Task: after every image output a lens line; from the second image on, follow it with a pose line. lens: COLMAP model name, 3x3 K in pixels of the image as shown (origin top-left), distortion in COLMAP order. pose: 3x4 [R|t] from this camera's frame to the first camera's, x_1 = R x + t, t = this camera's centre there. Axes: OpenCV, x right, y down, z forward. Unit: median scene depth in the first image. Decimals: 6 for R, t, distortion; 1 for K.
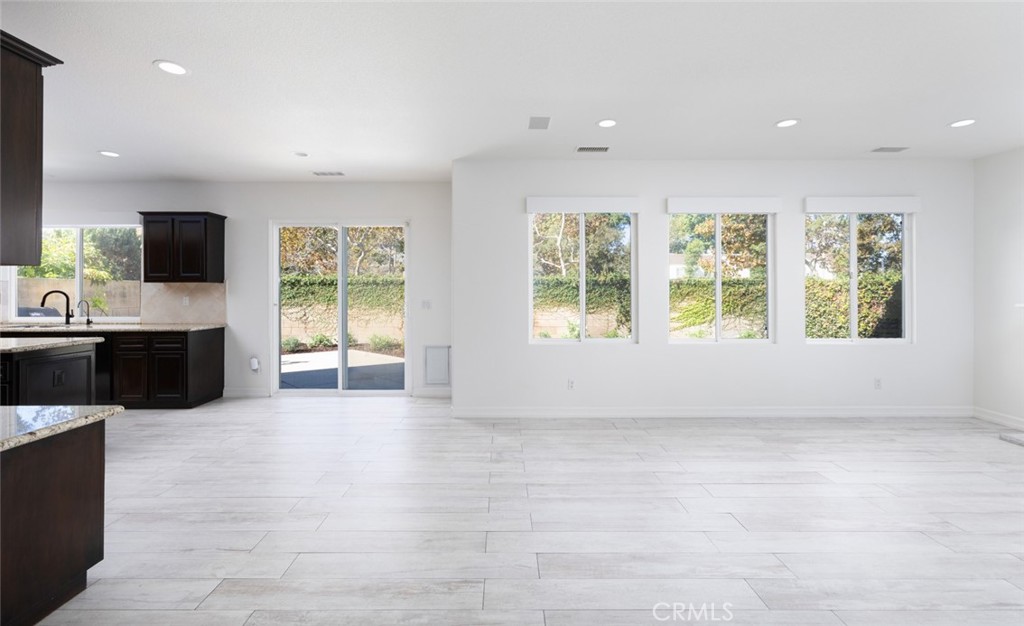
lens RADIAL K [[435.0, 0, 508.8], [0, 435.0, 288.6], [0, 0, 1]] dist [0.002144, 0.000289]
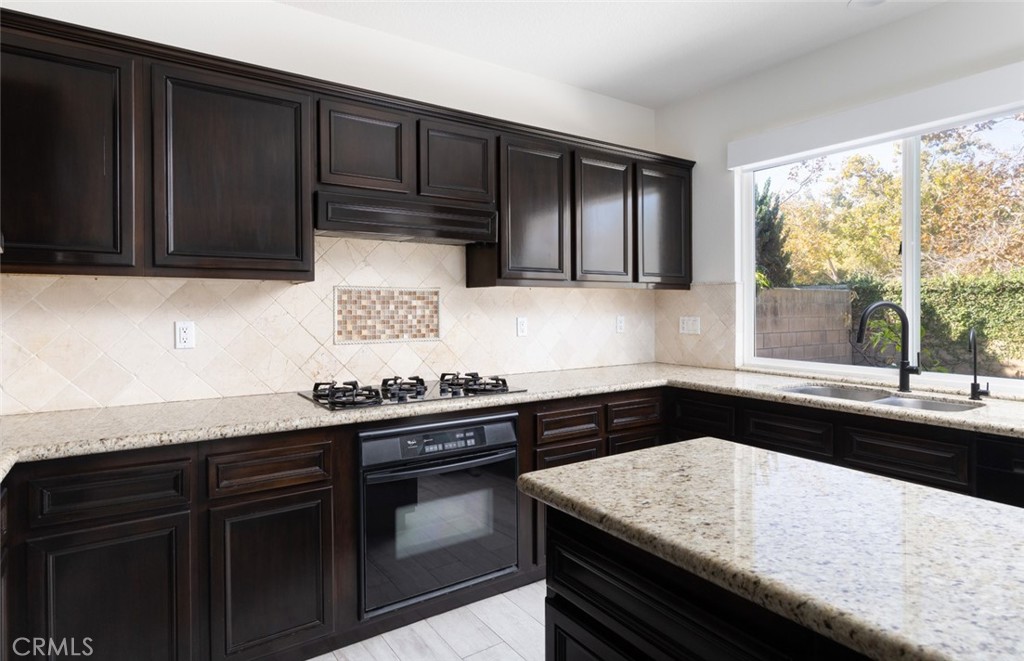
lens RADIAL K [[556.0, 0, 494.0], [0, 556.0, 308.3], [0, 0, 1]] dist [0.001302, -0.000141]
pose [[0.547960, 0.005359, -0.836487, -0.736104], [0.003311, 0.999958, 0.008576, 0.004527], [0.836498, -0.007469, 0.547919, 0.401985]]
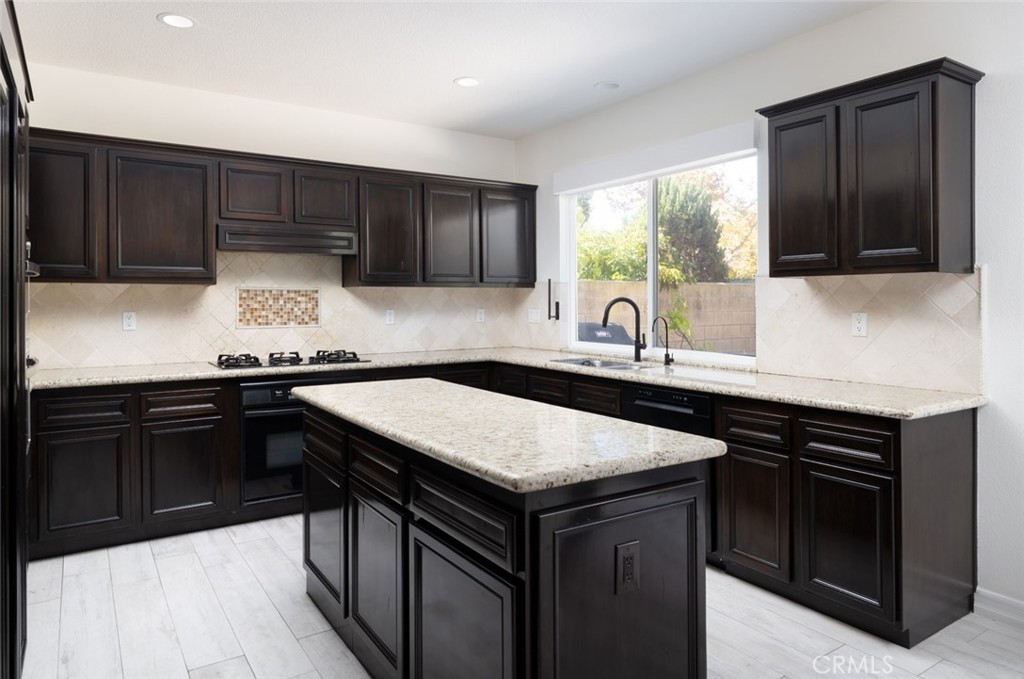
lens RADIAL K [[647.0, 0, 487.3], [0, 647.0, 298.8], [0, 0, 1]] dist [0.007751, 0.001295]
pose [[0.530350, -0.001599, -0.847777, -0.403876], [0.005107, 0.999986, 0.001309, 0.003789], [0.847763, -0.005024, 0.530351, 0.391827]]
